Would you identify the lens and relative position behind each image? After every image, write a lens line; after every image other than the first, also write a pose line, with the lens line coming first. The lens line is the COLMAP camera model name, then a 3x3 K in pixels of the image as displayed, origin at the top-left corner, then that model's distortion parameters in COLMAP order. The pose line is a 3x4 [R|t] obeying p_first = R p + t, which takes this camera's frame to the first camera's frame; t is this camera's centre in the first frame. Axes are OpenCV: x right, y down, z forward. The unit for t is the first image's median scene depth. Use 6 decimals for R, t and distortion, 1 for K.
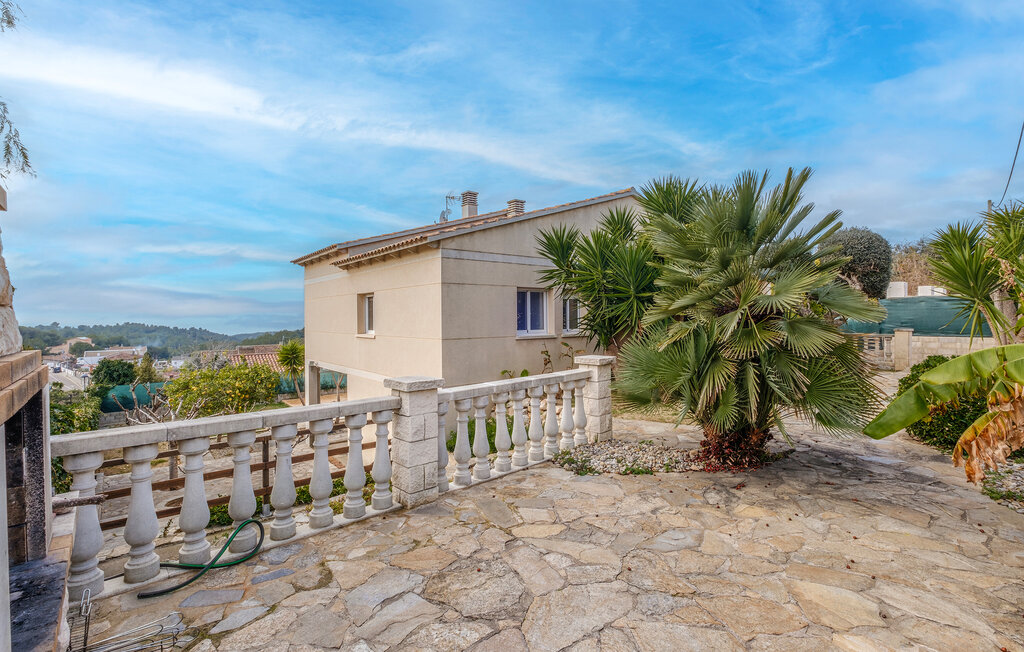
lens RADIAL K [[468.6, 0, 513.3], [0, 468.6, 306.7], [0, 0, 1]] dist [-0.010048, -0.000204]
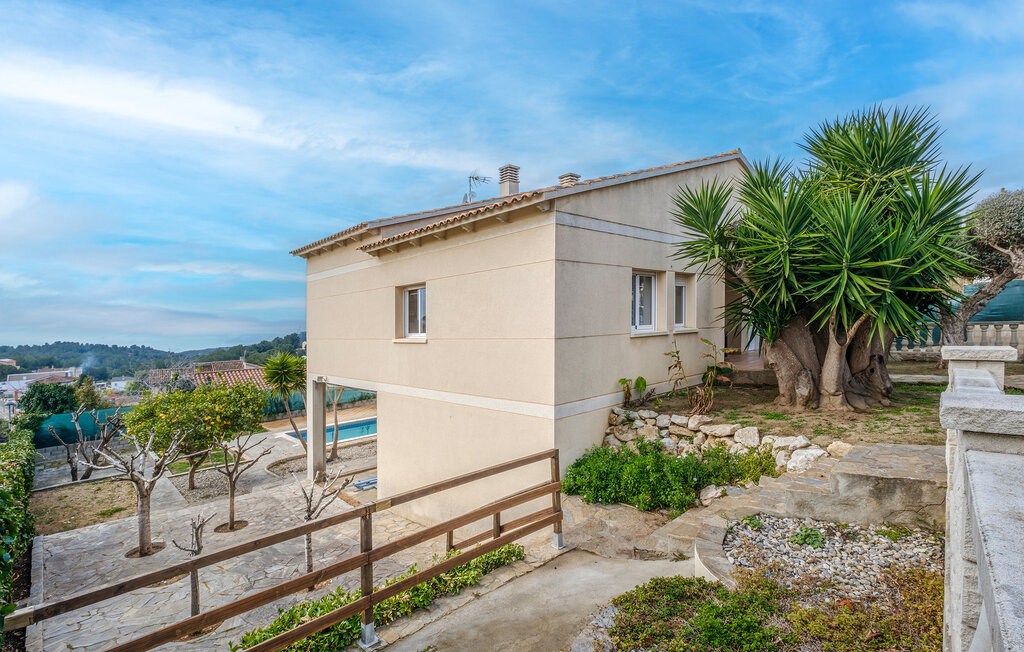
lens RADIAL K [[461.5, 0, 499.6], [0, 461.5, 312.9], [0, 0, 1]] dist [-0.008336, -0.000094]
pose [[0.996572, -0.023497, 0.079323, -0.174758], [0.024104, 0.999687, -0.006710, 0.019737], [-0.079140, 0.008599, 0.996826, 0.179005]]
